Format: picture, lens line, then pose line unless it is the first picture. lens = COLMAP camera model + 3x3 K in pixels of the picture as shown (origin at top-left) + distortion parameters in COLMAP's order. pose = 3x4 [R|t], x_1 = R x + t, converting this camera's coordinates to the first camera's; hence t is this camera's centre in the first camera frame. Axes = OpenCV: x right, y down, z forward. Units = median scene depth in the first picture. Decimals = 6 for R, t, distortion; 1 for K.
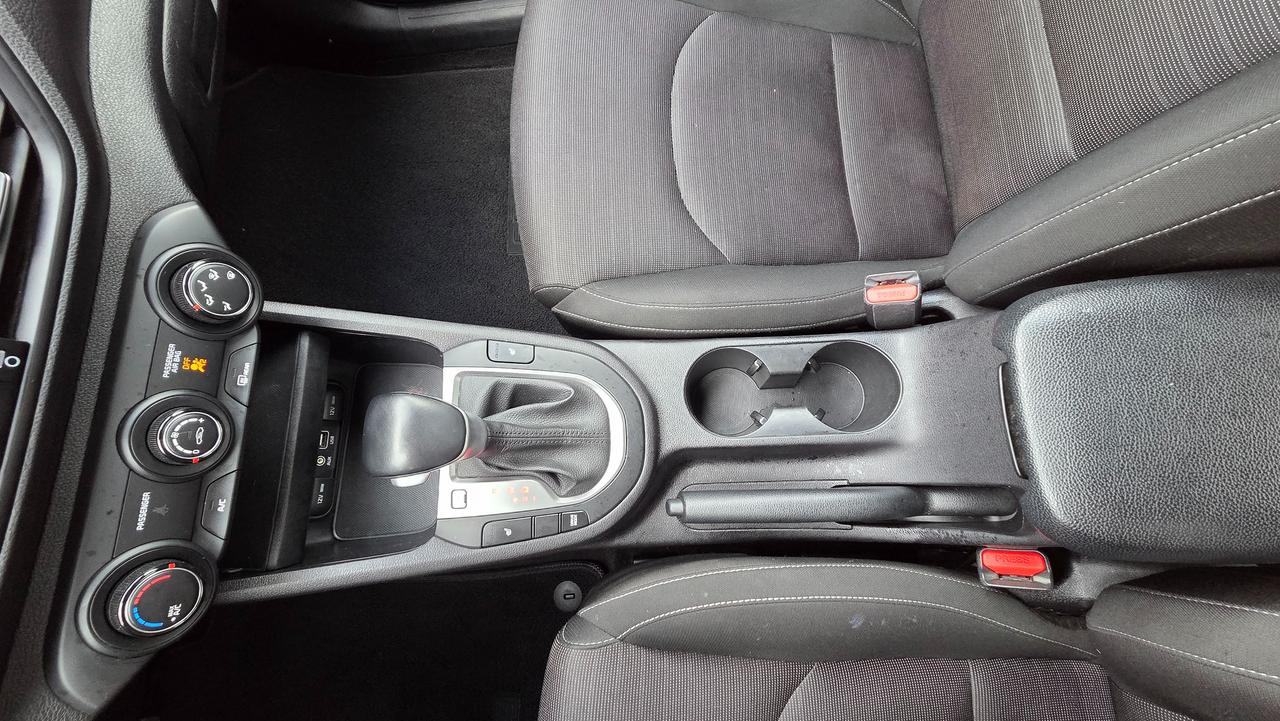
lens RADIAL K [[525.2, 0, 640.2], [0, 525.2, 360.4], [0, 0, 1]] dist [0.005389, -0.001172]
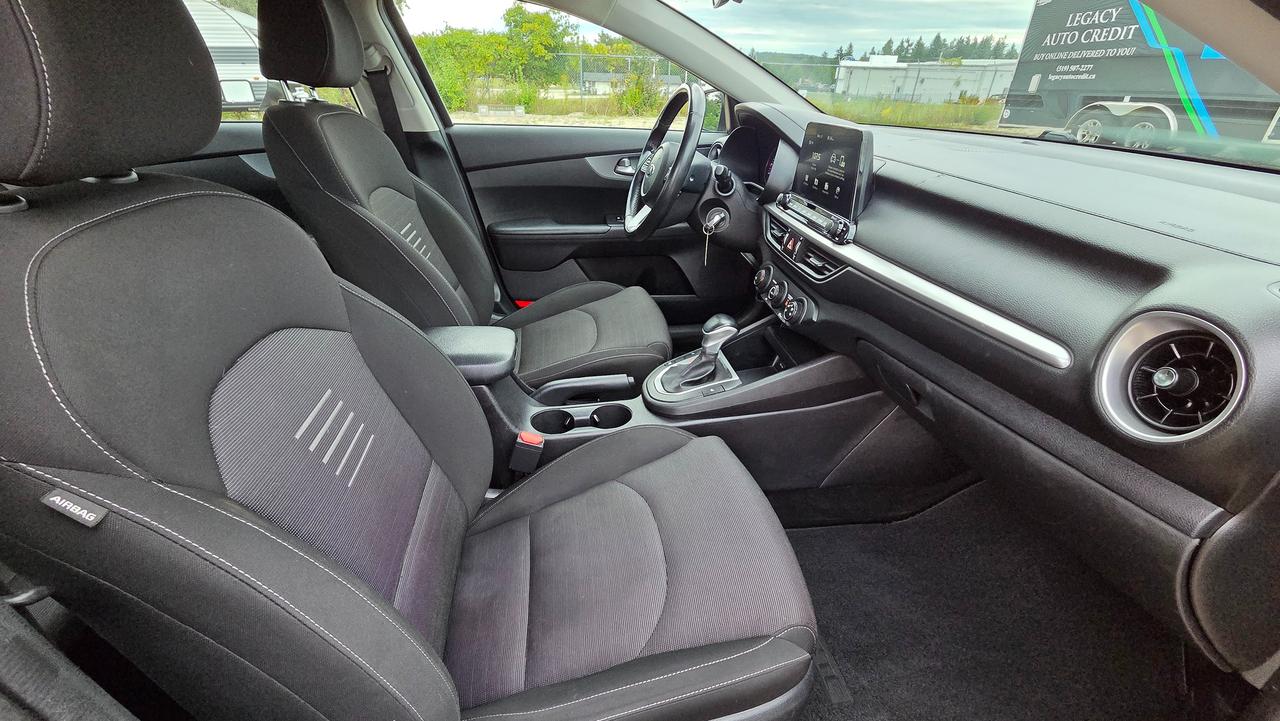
lens RADIAL K [[525.2, 0, 635.2], [0, 525.2, 355.5], [0, 0, 1]] dist [0.005389, -0.001172]
pose [[-0.985344, 0.156379, -0.068139, 0.187884], [-0.110989, -0.284415, 0.952255, -2.048189], [0.129533, 0.945861, 0.297603, 0.199506]]
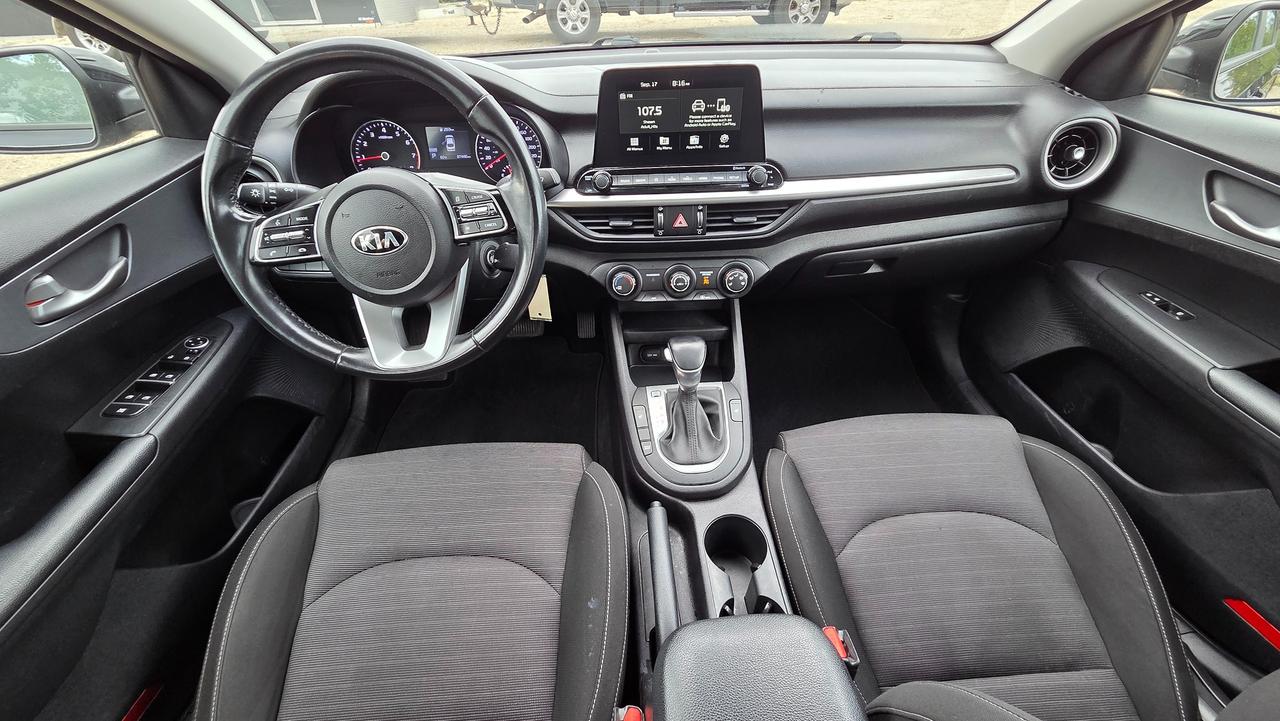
lens RADIAL K [[525.2, 0, 639.0], [0, 525.2, 359.6], [0, 0, 1]] dist [0.005389, -0.001172]
pose [[0.035712, 0.703624, -0.709675, 0.922932], [-0.976076, 0.176962, 0.126335, 0.053649], [0.214478, 0.688185, 0.693110, -0.445259]]
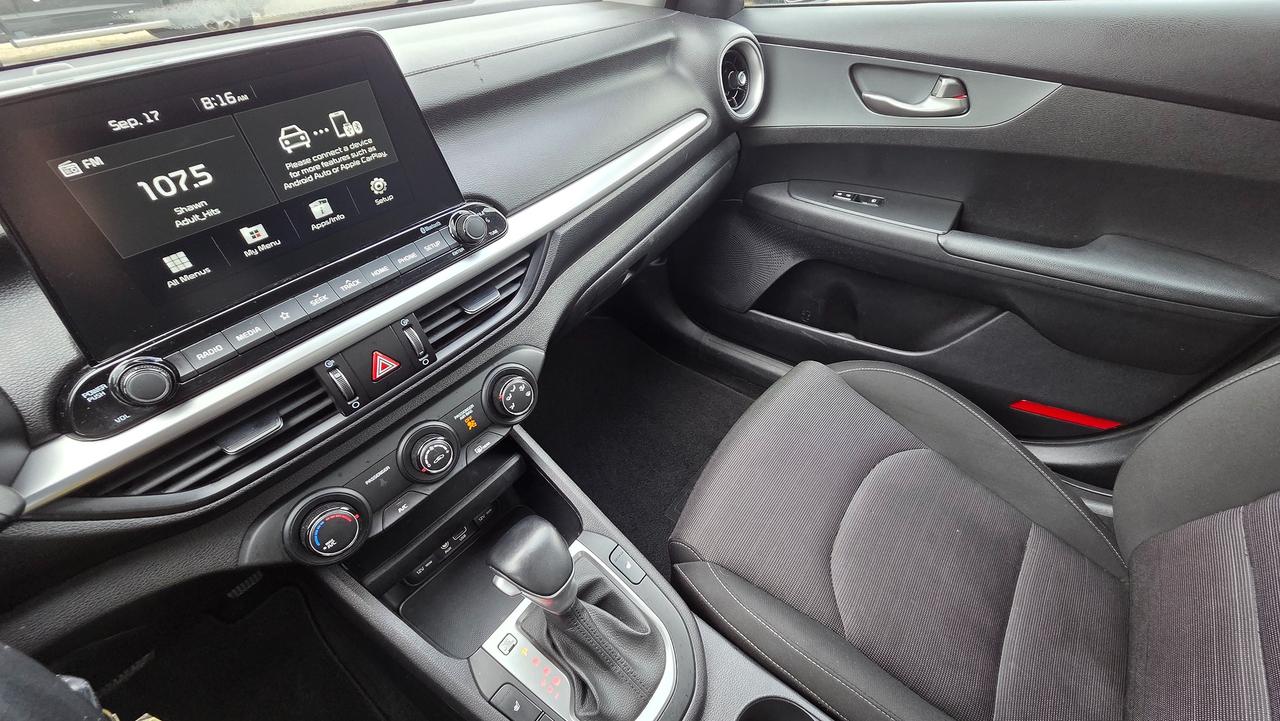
lens RADIAL K [[525.2, 0, 640.1], [0, 525.2, 358.8], [0, 0, 1]] dist [0.005389, -0.001172]
pose [[0.782381, 0.457786, -0.422270, 0.055116], [-0.616857, 0.663039, -0.424106, 0.160318], [0.085832, 0.592293, 0.801138, -0.186482]]
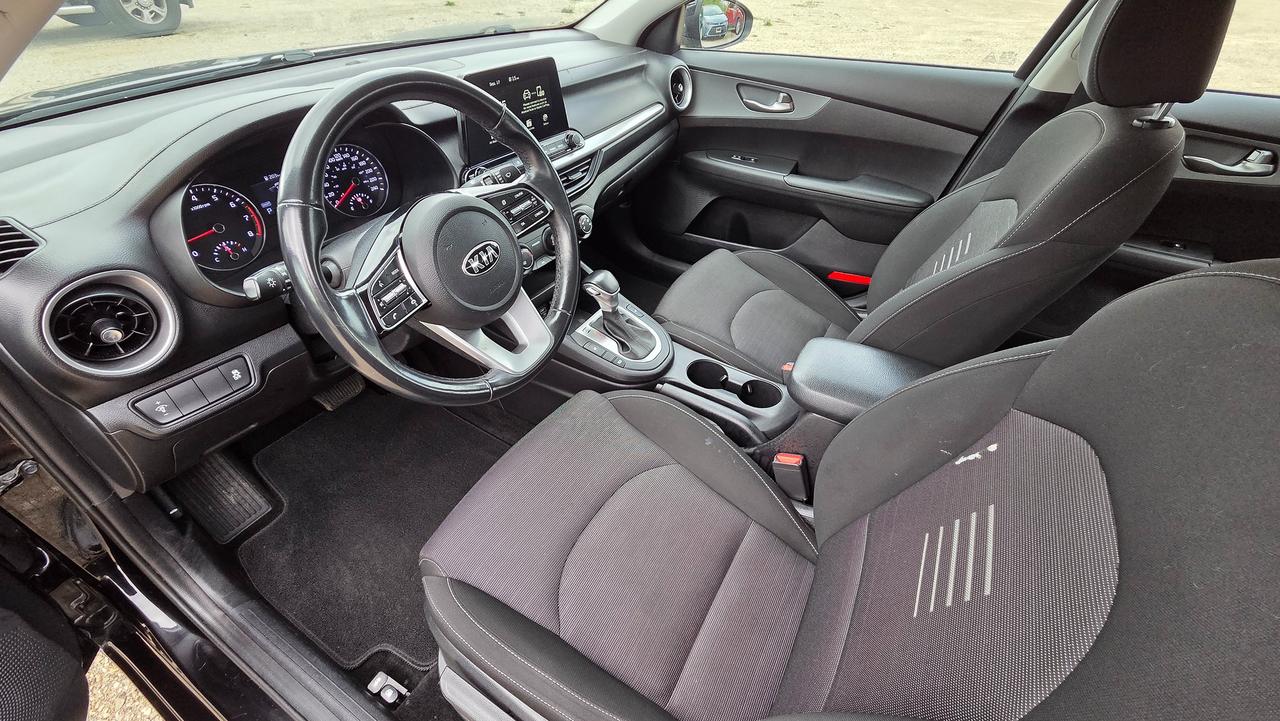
lens RADIAL K [[525.2, 0, 642.7], [0, 525.2, 359.8], [0, 0, 1]] dist [0.005389, -0.001172]
pose [[0.843102, 0.434810, -0.316418, 0.666528], [-0.537456, 0.661712, -0.522761, 1.425584], [-0.017924, 0.610801, 0.791581, -0.797930]]
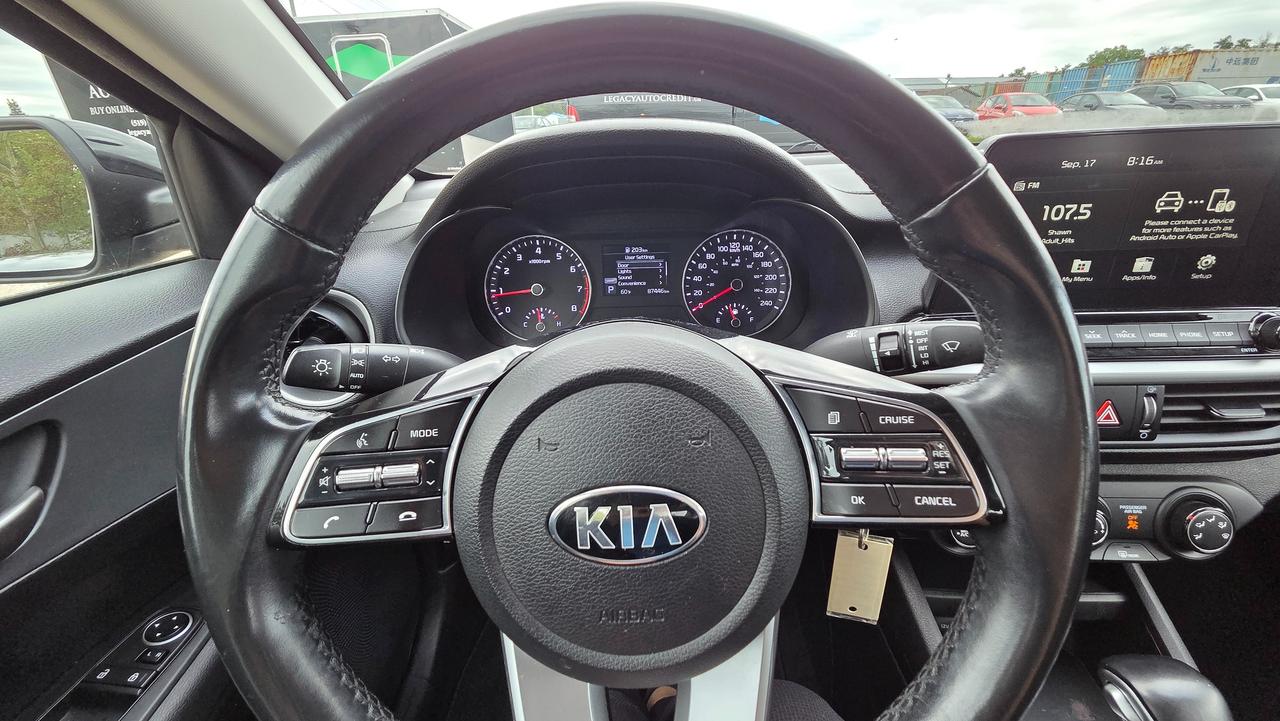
lens RADIAL K [[525.2, 0, 640.3], [0, 525.2, 359.5], [0, 0, 1]] dist [0.005389, -0.001172]
pose [[-0.043319, 0.521525, -0.852136, 0.099852], [-0.969525, 0.183920, 0.161850, 0.669495], [0.241133, 0.833178, 0.497664, -0.229623]]
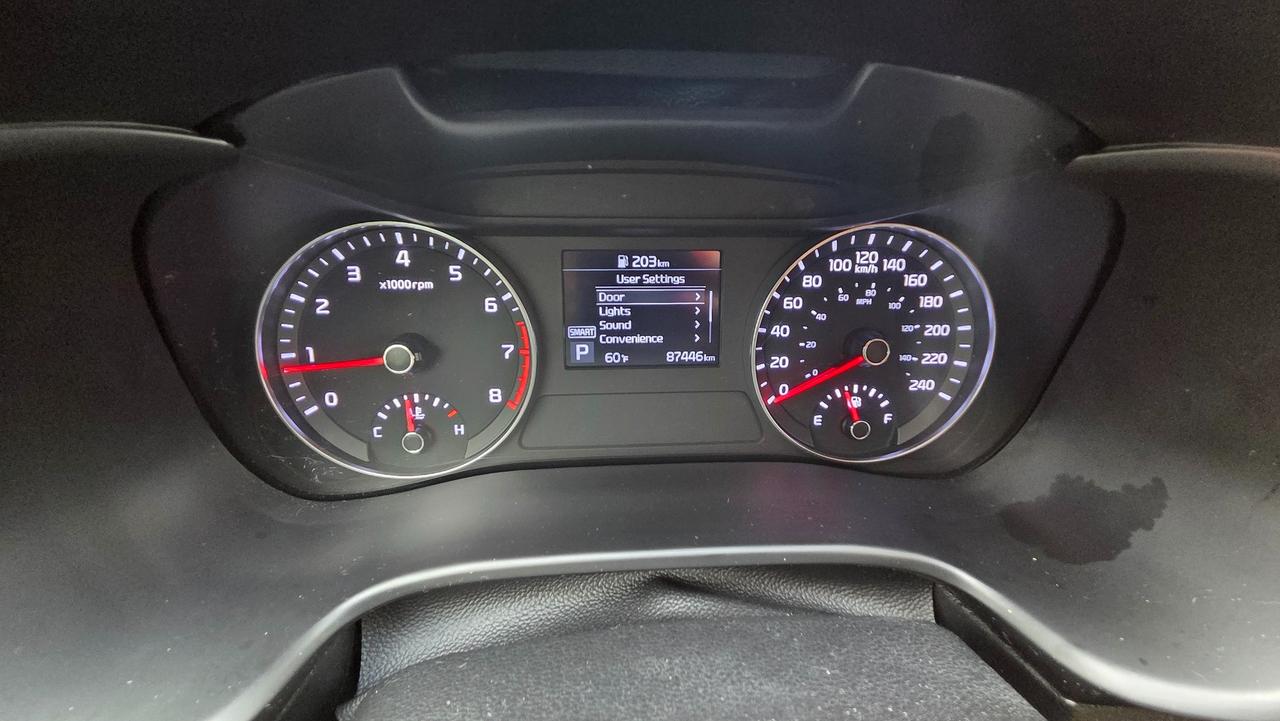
lens RADIAL K [[525.2, 0, 646.6], [0, 525.2, 356.7], [0, 0, 1]] dist [0.005389, -0.001172]
pose [[0.047842, 0.579392, -0.813644, -0.571135], [-0.983584, 0.169222, 0.062668, 0.804356], [0.173996, 0.797288, 0.577976, -0.067763]]
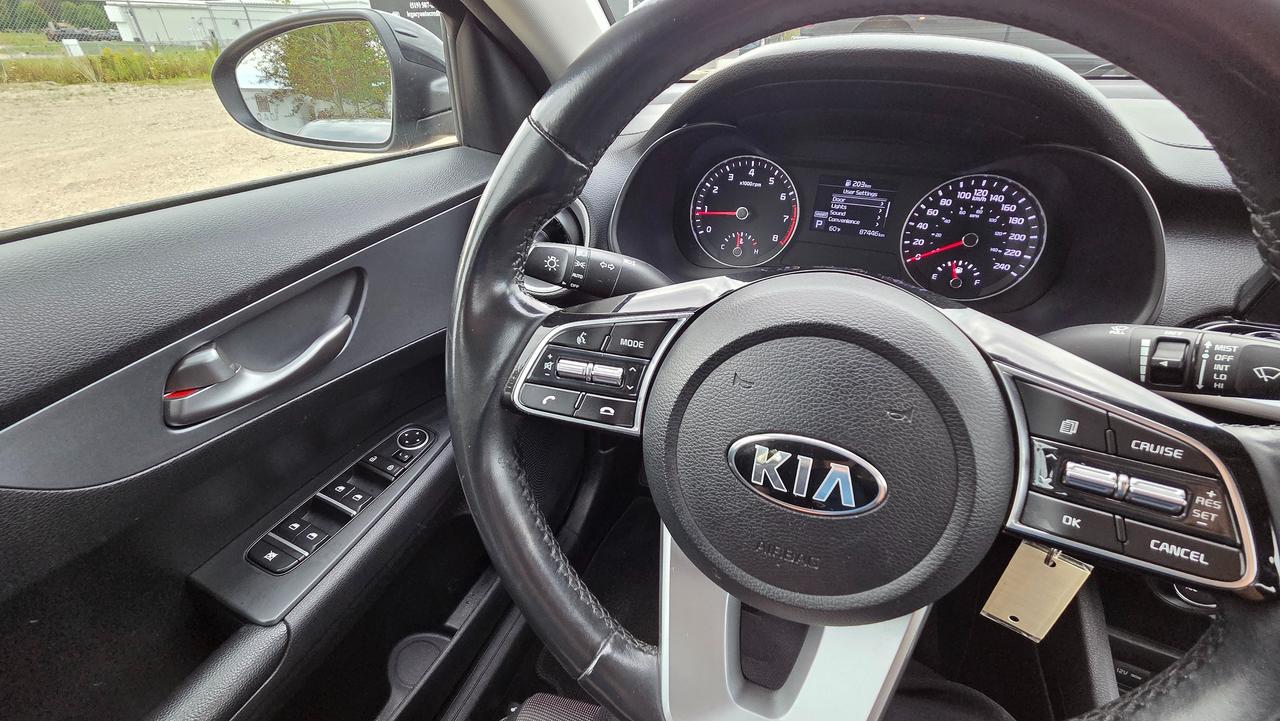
lens RADIAL K [[525.2, 0, 640.1], [0, 525.2, 360.3], [0, 0, 1]] dist [0.005389, -0.001172]
pose [[-0.404736, 0.596410, -0.693169, 0.110385], [-0.882912, -0.057563, 0.465998, 0.695448], [0.238025, 0.800613, 0.549875, -0.259870]]
